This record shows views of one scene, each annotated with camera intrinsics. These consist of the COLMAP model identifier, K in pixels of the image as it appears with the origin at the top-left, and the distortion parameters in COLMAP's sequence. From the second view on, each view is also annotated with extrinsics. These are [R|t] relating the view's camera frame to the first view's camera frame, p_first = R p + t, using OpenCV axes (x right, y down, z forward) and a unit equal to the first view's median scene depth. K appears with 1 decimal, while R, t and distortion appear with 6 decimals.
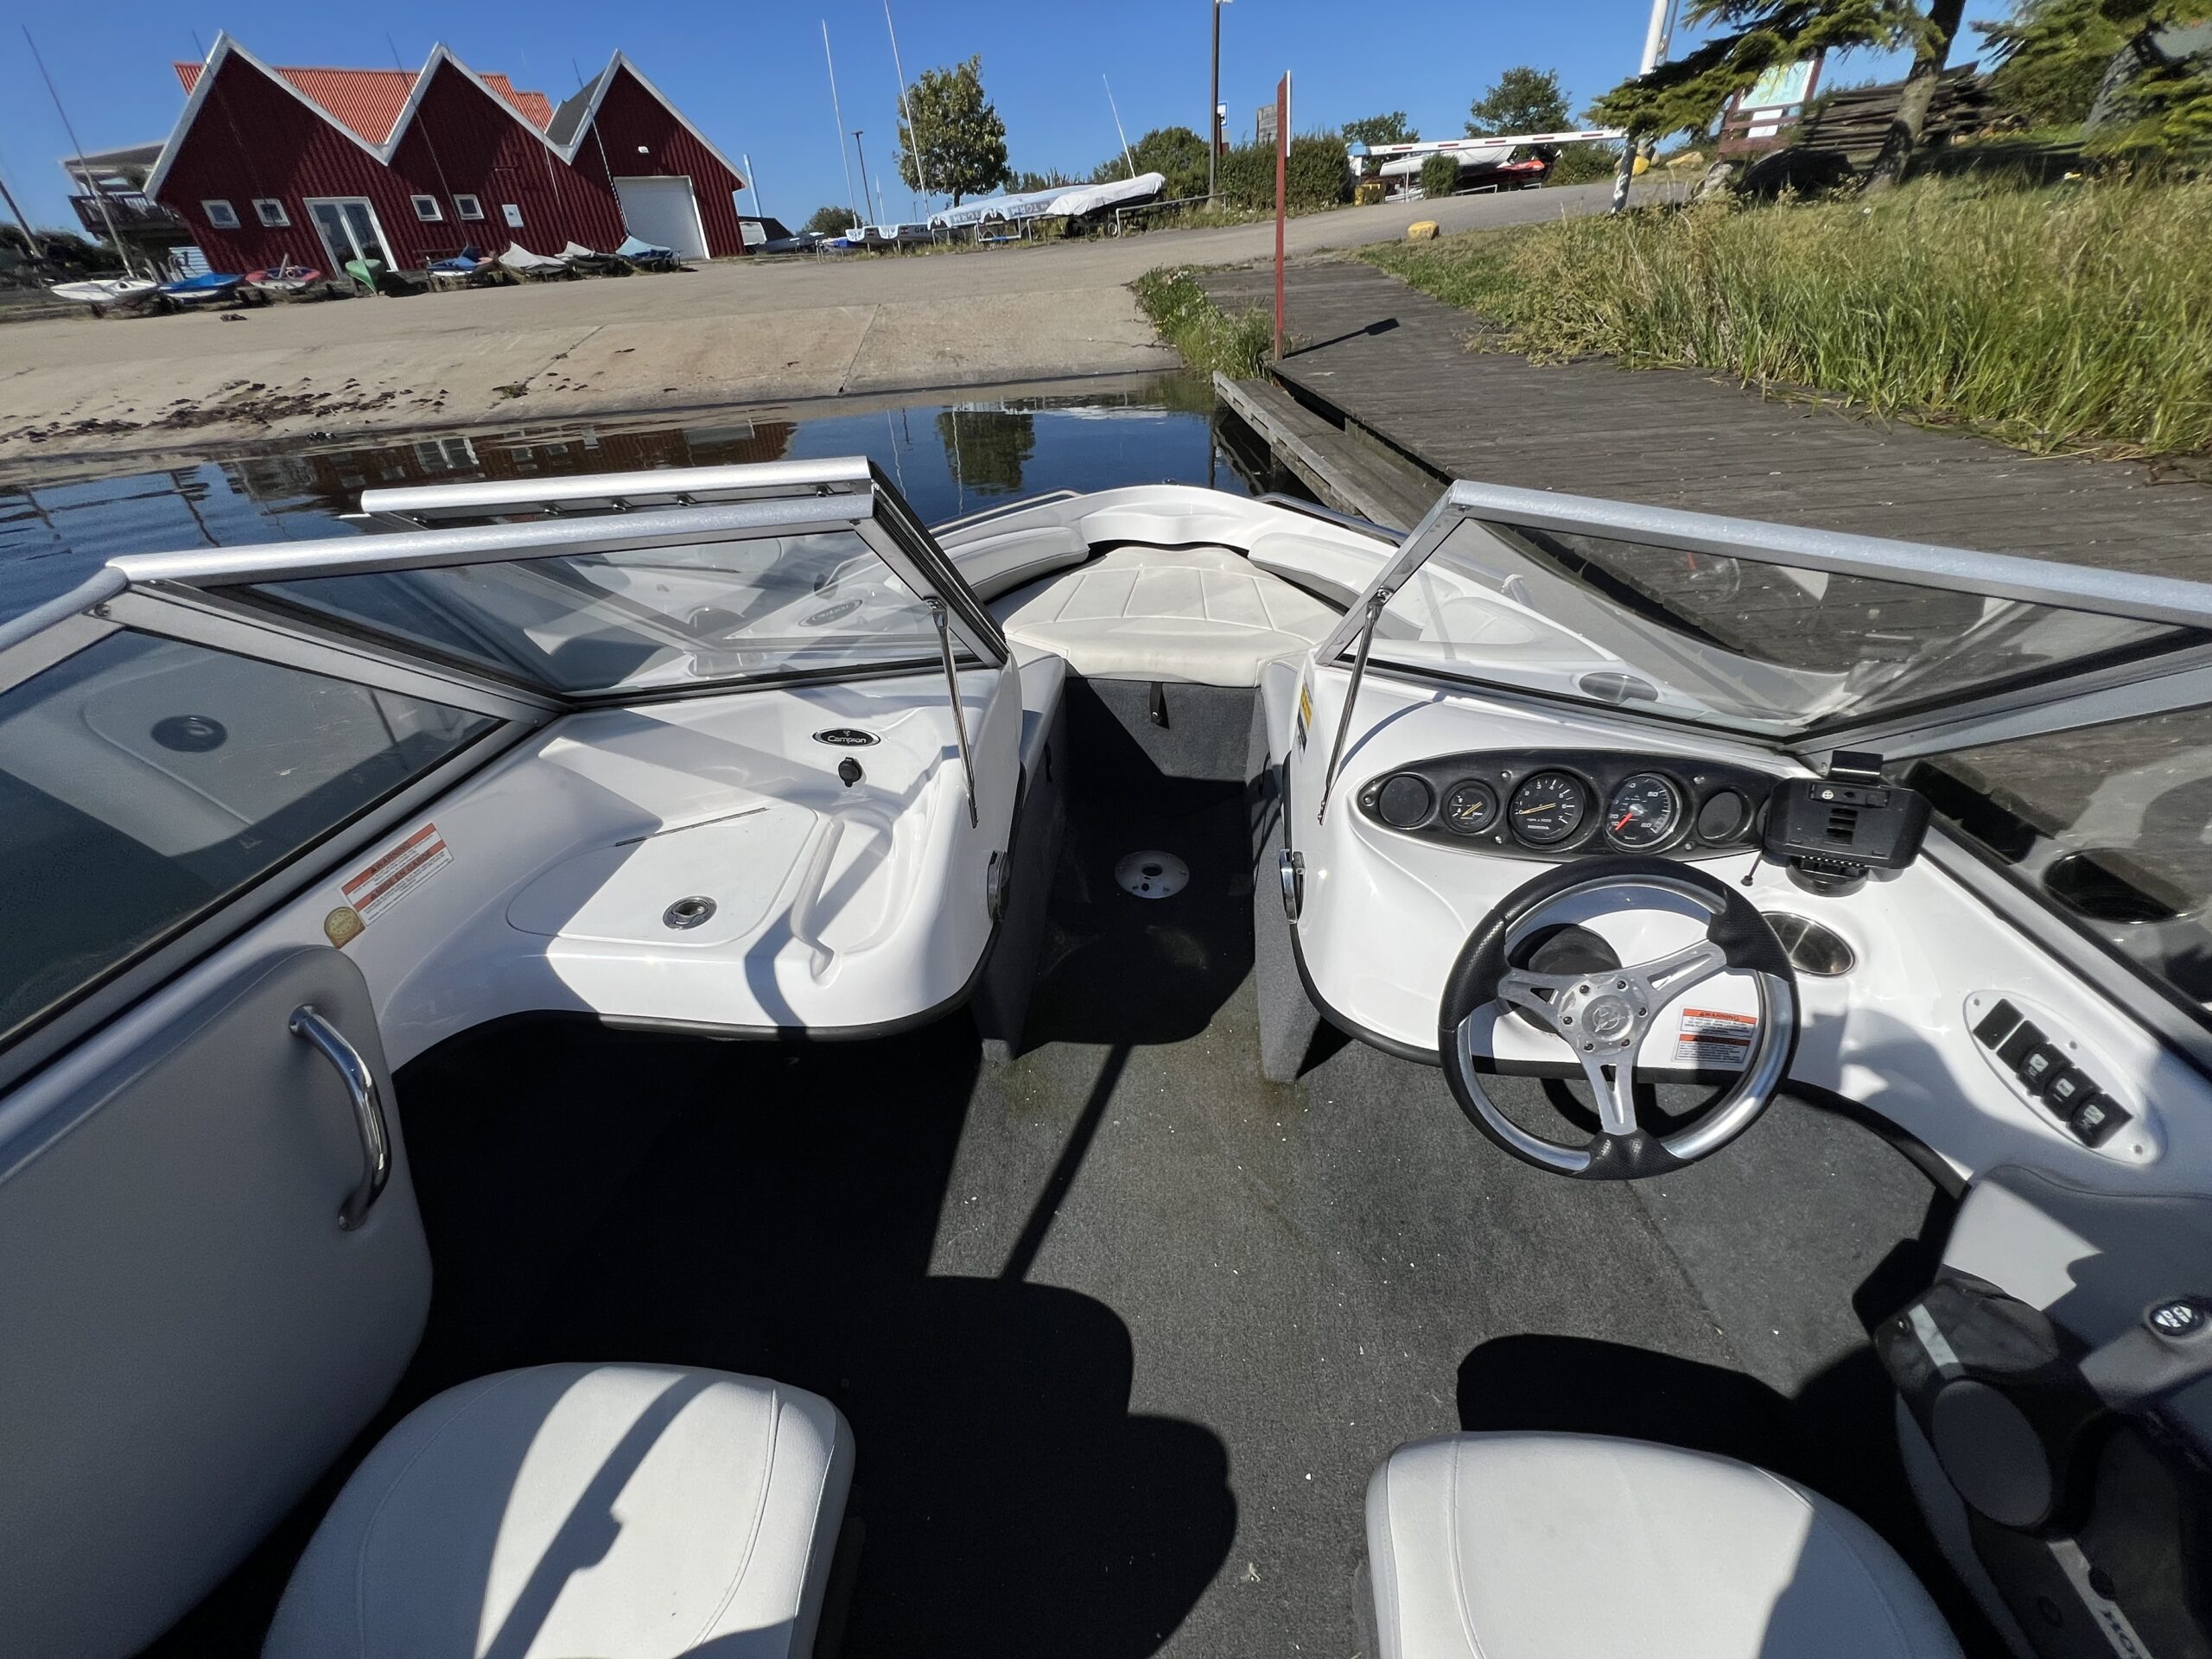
lens RADIAL K [[868.7, 0, 1106.0], [0, 868.7, 829.5], [0, 0, 1]] dist [0.001031, -0.000011]
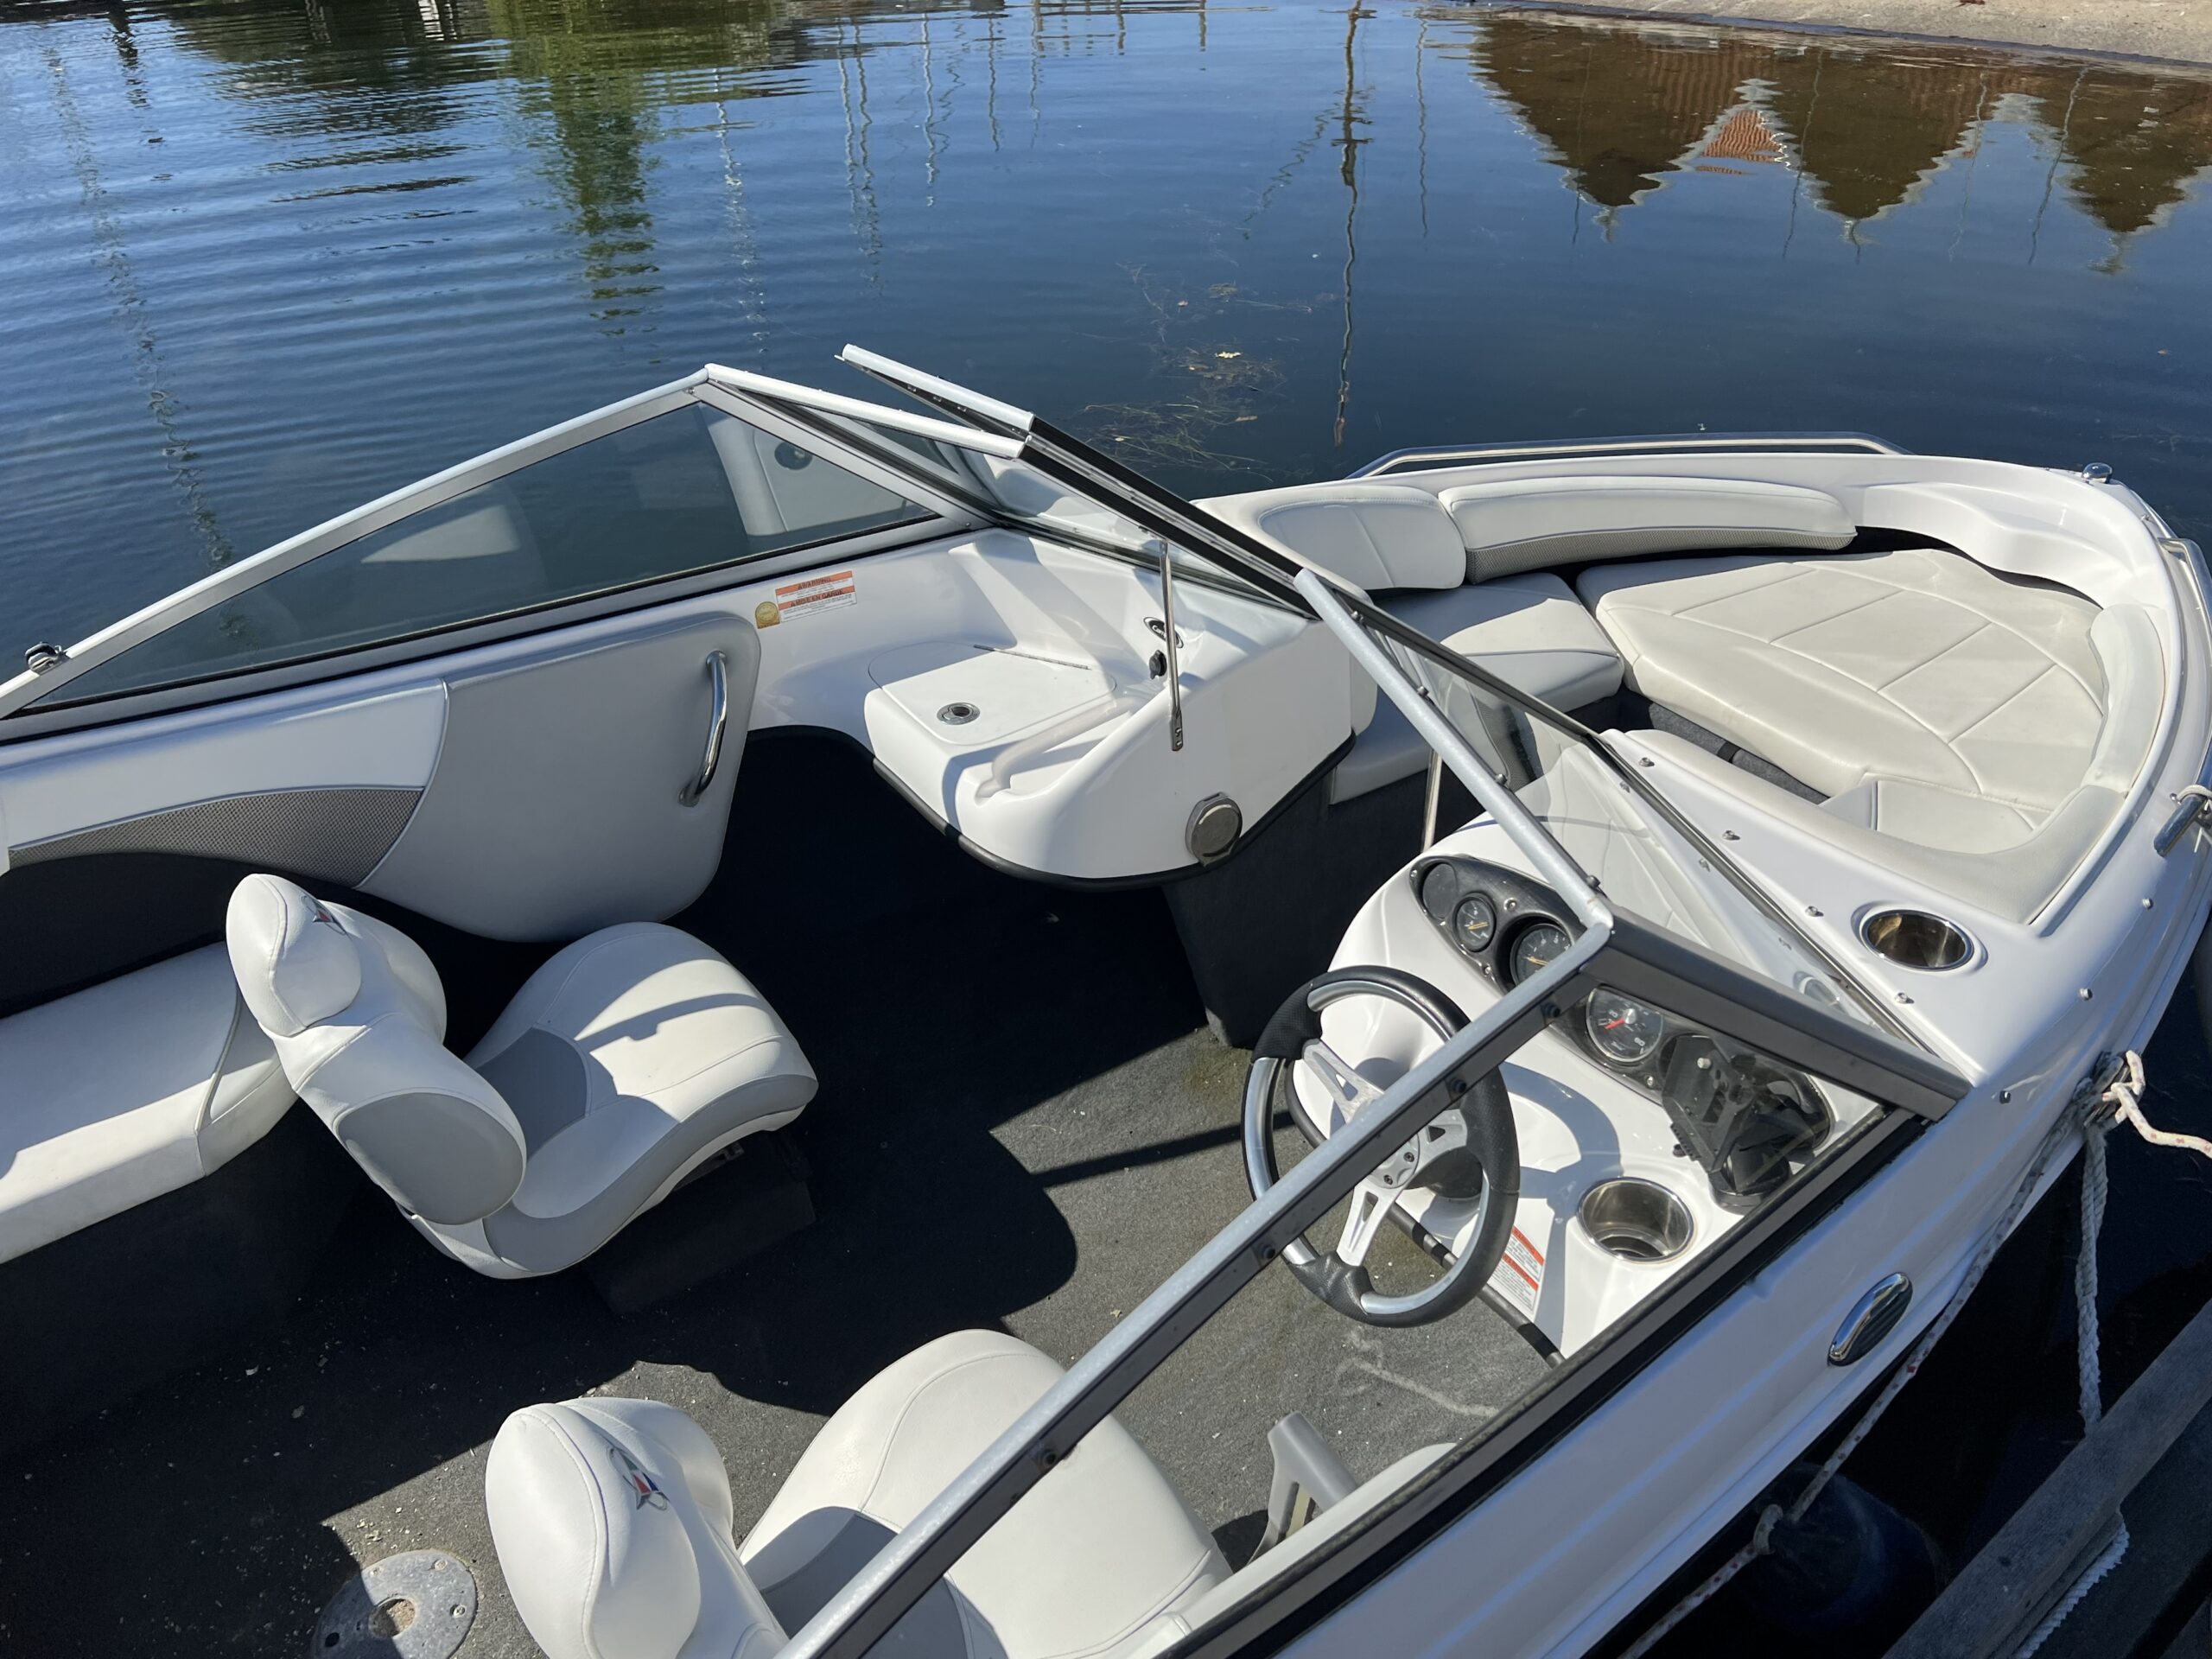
lens RADIAL K [[1686.0, 0, 1106.0], [0, 1686.0, 829.5], [0, 0, 1]] dist [0.112914, -0.003583]
pose [[0.640876, 0.410269, -0.648812, 1.192692], [-0.427506, 0.892752, 0.142244, -0.173994], [0.637586, 0.186210, 0.747536, -0.545021]]
